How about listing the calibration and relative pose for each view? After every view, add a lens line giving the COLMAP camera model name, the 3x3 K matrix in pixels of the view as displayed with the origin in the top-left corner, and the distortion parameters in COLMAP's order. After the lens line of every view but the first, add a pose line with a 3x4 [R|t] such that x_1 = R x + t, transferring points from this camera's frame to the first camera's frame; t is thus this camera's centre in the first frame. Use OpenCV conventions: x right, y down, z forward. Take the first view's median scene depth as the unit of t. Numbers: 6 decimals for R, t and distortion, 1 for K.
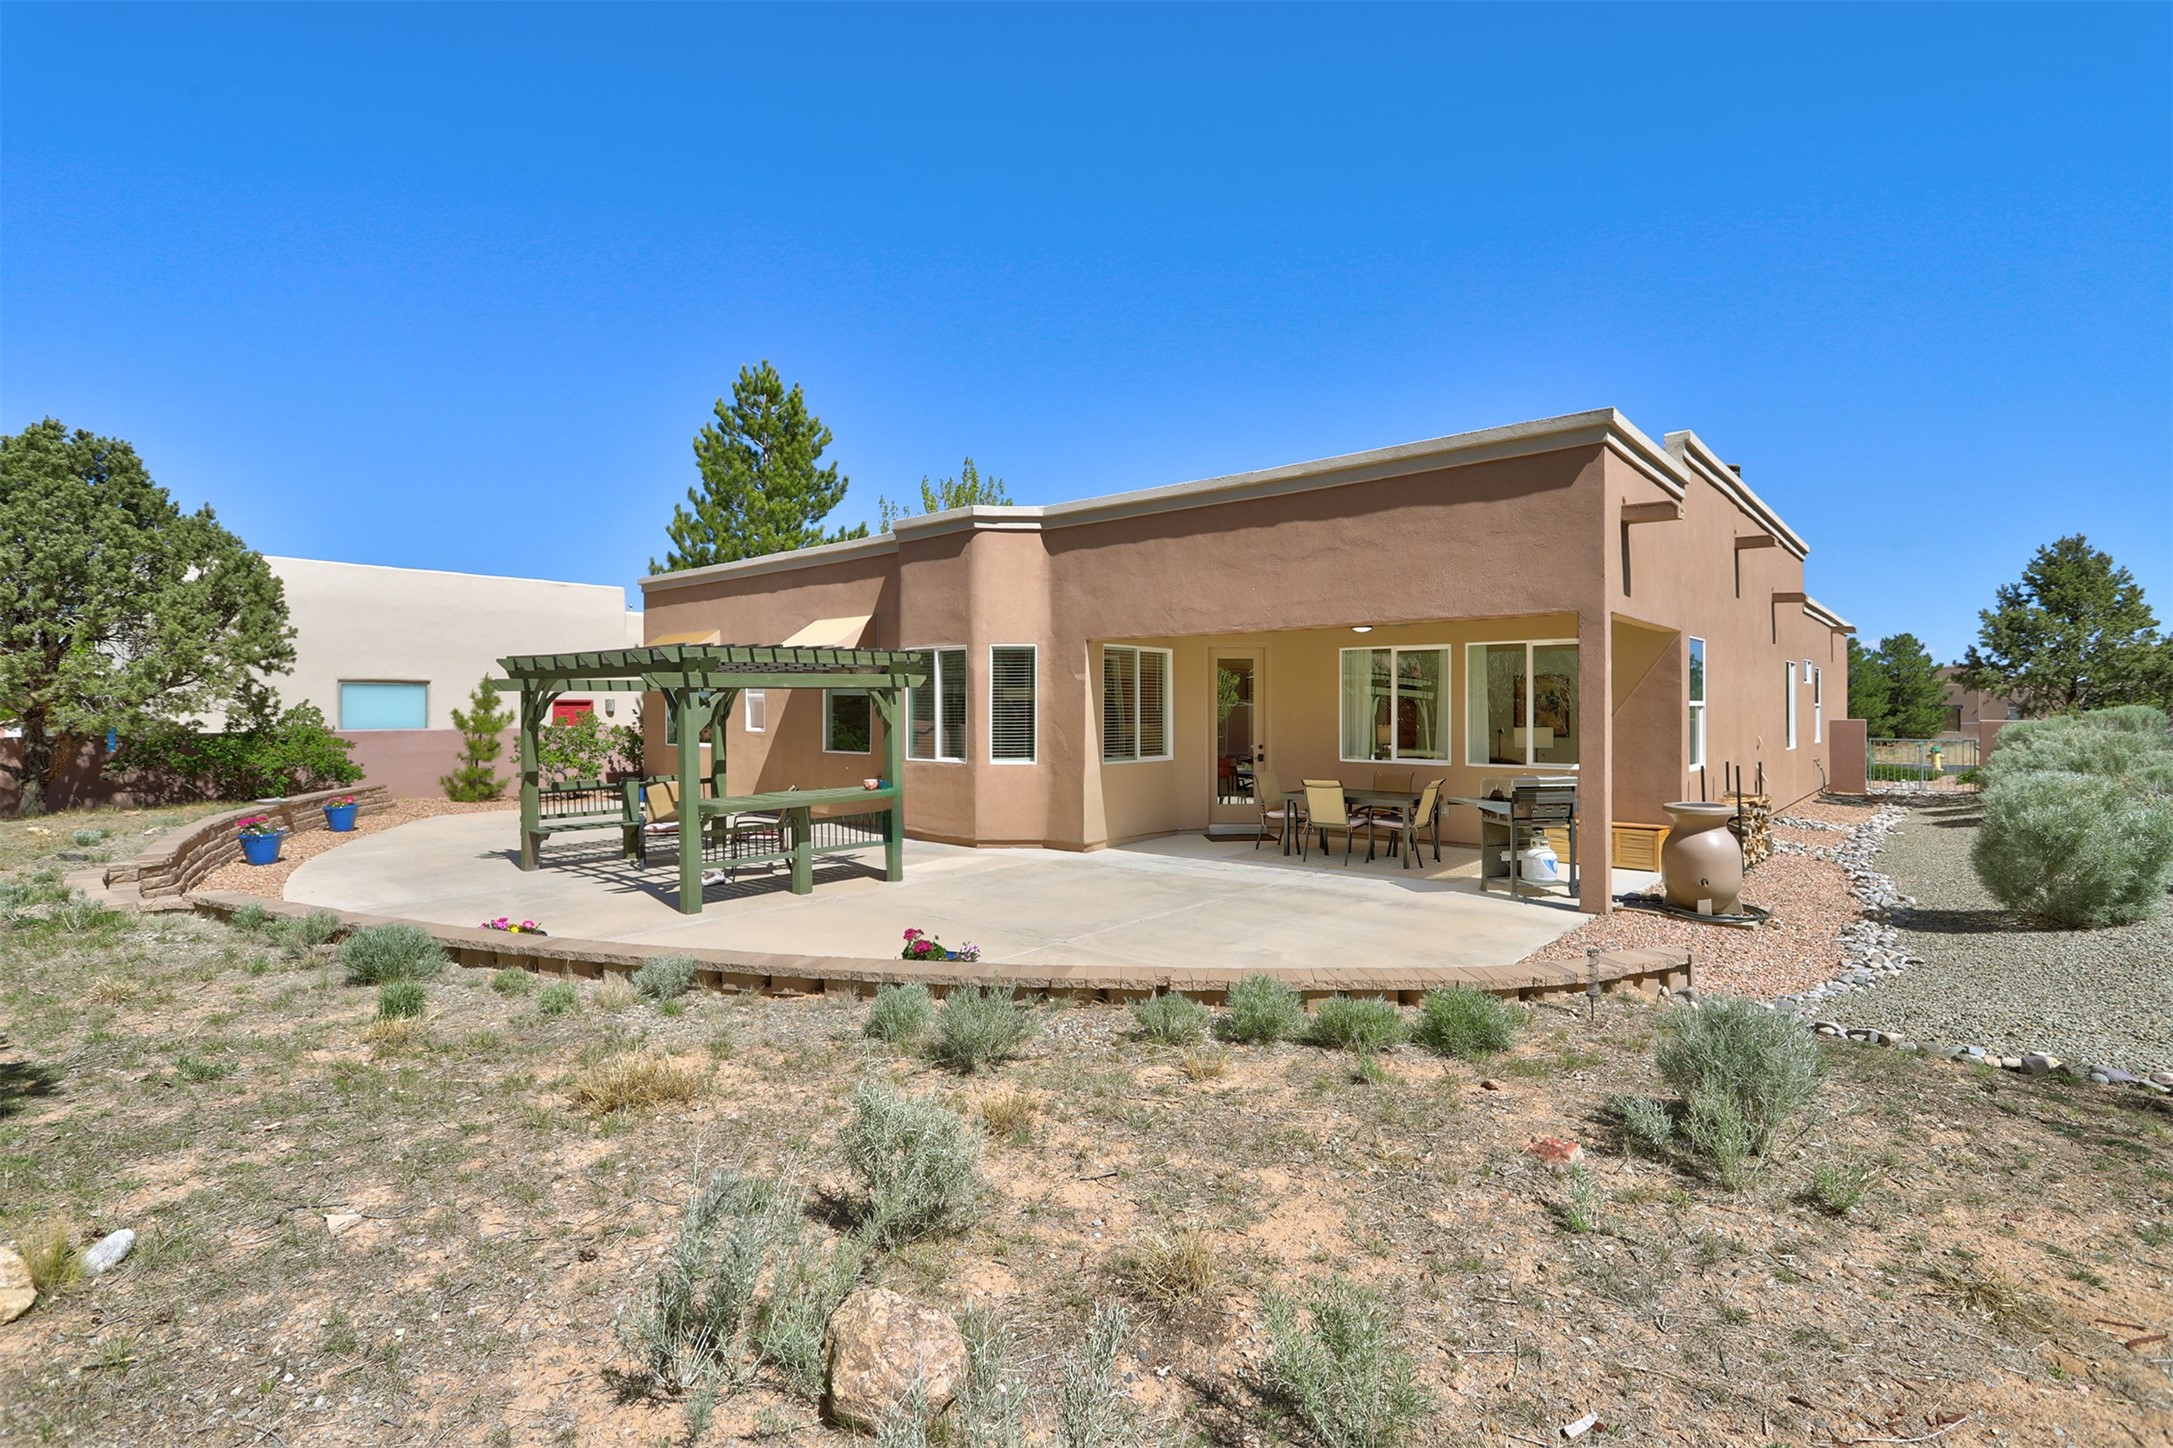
lens RADIAL K [[1042.8, 0, 1086.6], [0, 1042.8, 696.9], [0, 0, 1]] dist [0.002705, 0.001183]
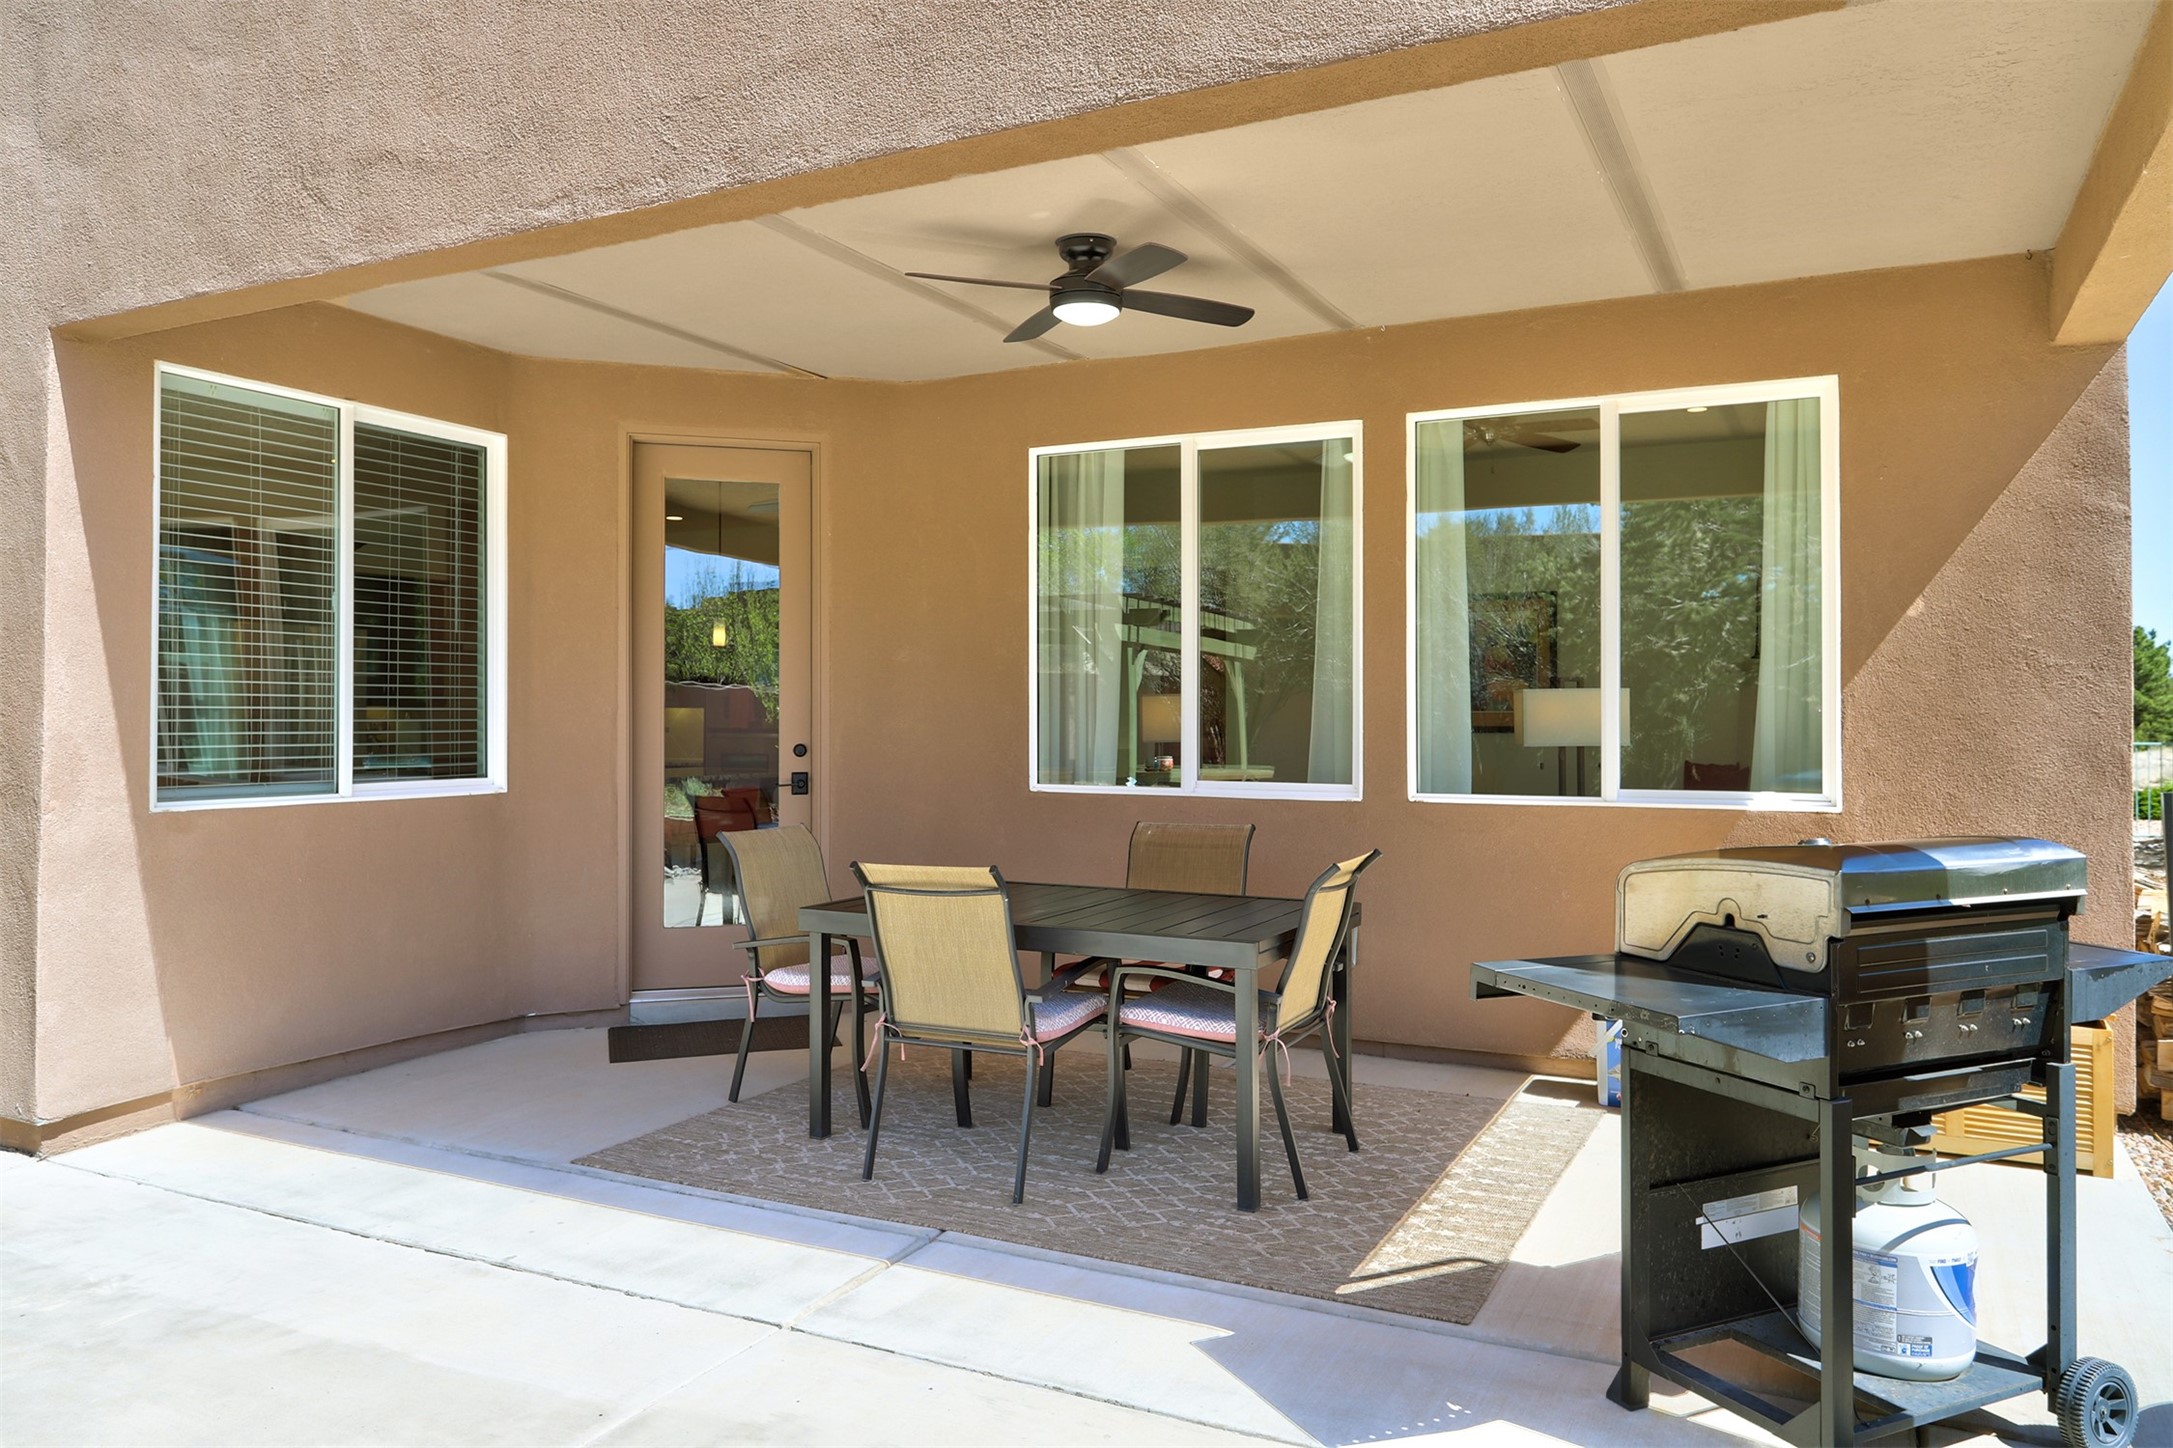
lens RADIAL K [[1516.5, 0, 1086.5], [0, 1516.5, 724.0], [0, 0, 1]] dist [0.002564, 0.001058]
pose [[0.973113, -0.000565, 0.230326, 0.164792], [-0.002253, 0.999926, 0.011968, 0.038493], [-0.230316, -0.012165, 0.973040, 0.584616]]
